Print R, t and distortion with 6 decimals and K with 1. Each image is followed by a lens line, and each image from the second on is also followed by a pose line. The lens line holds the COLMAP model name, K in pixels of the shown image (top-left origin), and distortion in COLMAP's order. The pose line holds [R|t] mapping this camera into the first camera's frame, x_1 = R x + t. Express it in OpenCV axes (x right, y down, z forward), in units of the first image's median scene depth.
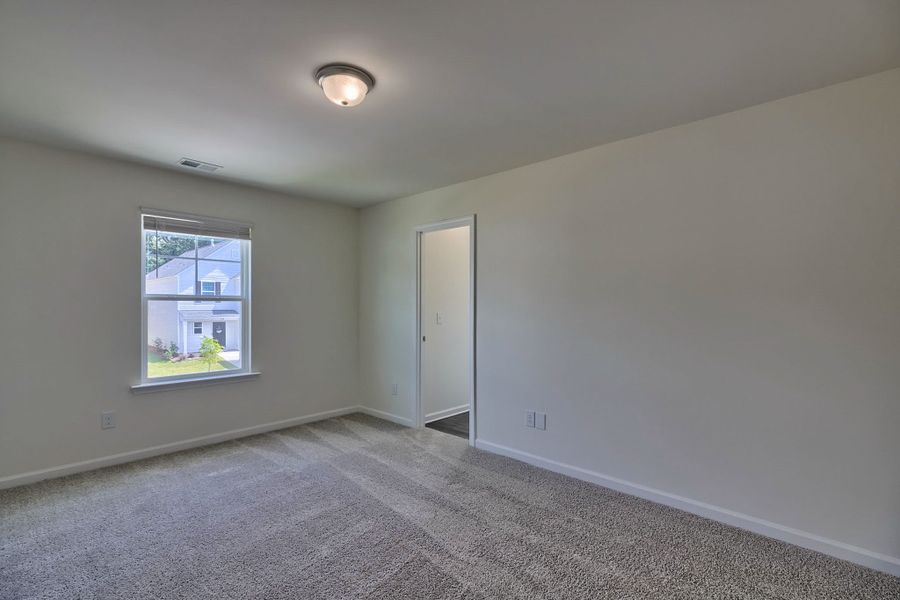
lens RADIAL K [[412.5, 0, 448.7], [0, 412.5, 305.6], [0, 0, 1]] dist [-0.003703, -0.000326]
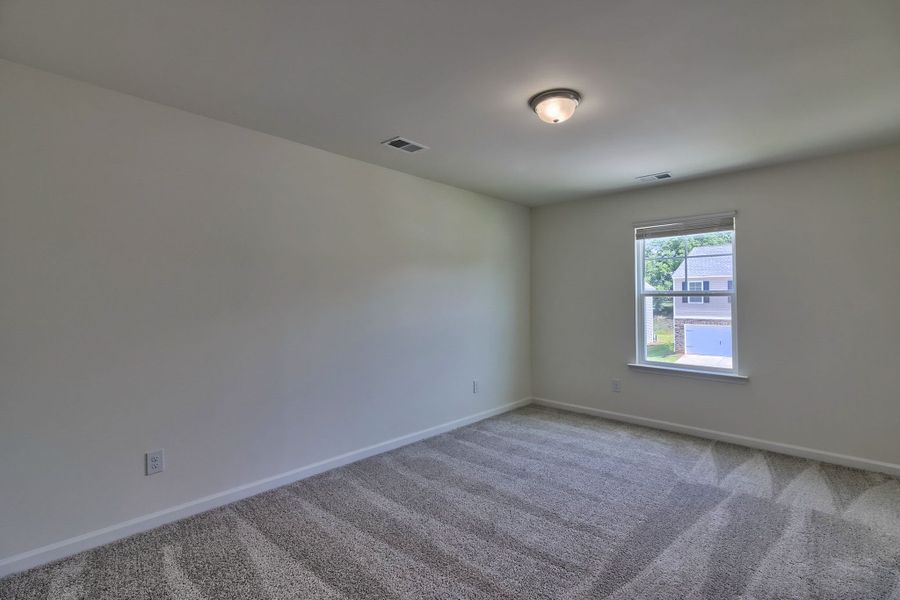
lens RADIAL K [[412.5, 0, 452.8], [0, 412.5, 280.2], [0, 0, 1]] dist [-0.003703, -0.000326]
pose [[0.001277, -0.059829, -0.998208, 0.492575], [-0.013481, 0.998117, -0.059840, 0.019580], [0.999908, 0.013533, 0.000468, 0.418333]]
